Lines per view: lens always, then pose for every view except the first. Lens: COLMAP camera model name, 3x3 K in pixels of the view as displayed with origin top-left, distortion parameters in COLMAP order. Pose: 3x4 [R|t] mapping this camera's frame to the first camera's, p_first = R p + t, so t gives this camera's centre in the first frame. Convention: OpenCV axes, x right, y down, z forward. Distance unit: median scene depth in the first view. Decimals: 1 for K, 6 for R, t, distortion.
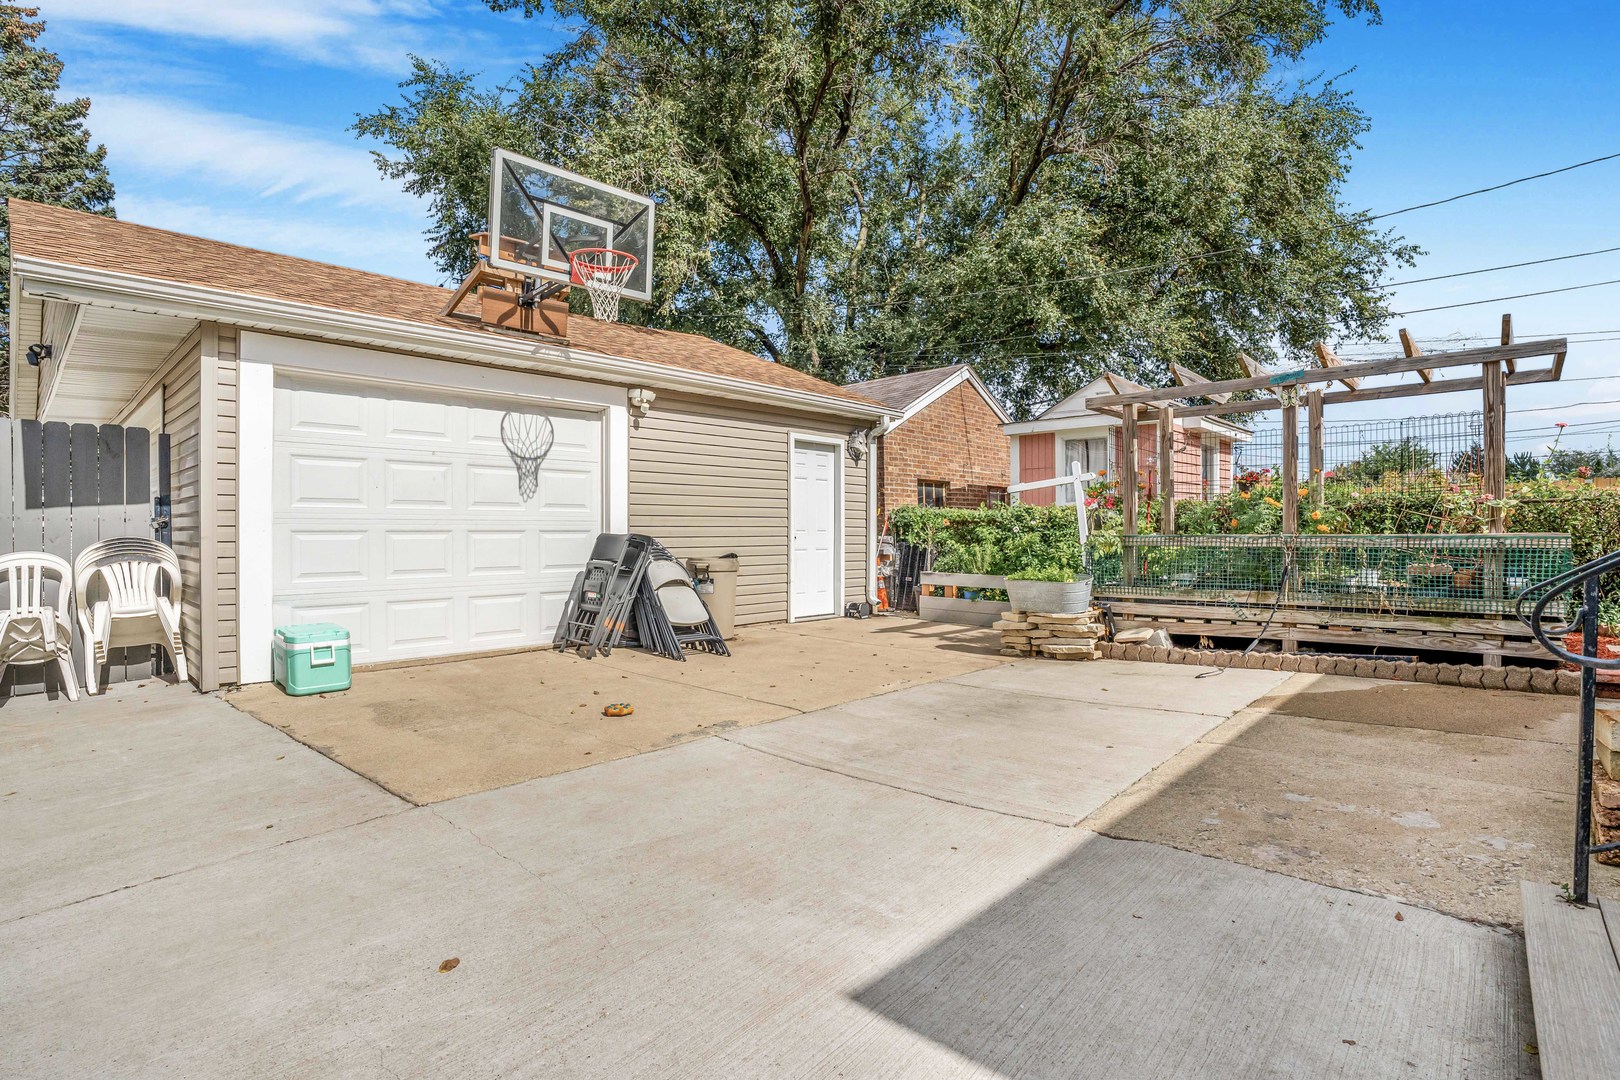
lens RADIAL K [[793.0, 0, 810.0], [0, 793.0, 540.0], [0, 0, 1]] dist [-0.026280, -0.026801]
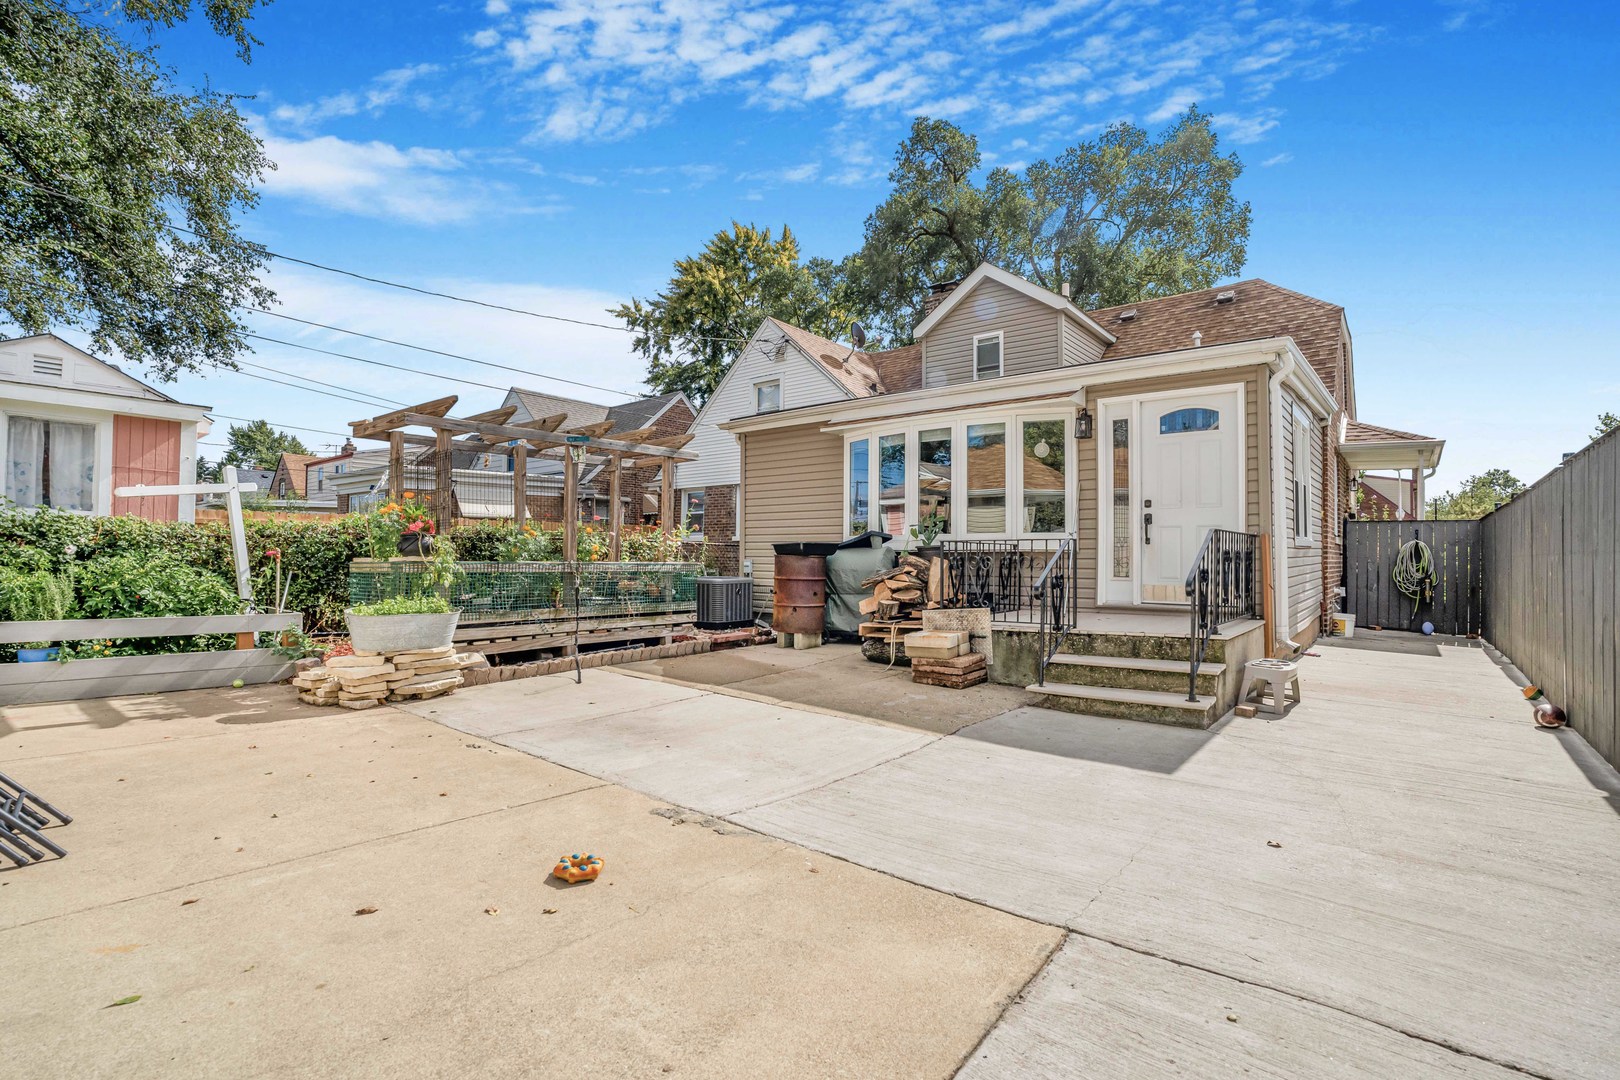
lens RADIAL K [[766.9, 0, 802.8], [0, 766.9, 531.2], [0, 0, 1]] dist [-0.064335, 0.023594]
pose [[-0.070764, 0.040829, 0.996657, -0.701283], [-0.002261, 0.999153, -0.041092, -0.007953], [-0.997491, -0.005161, -0.070612, 0.755022]]
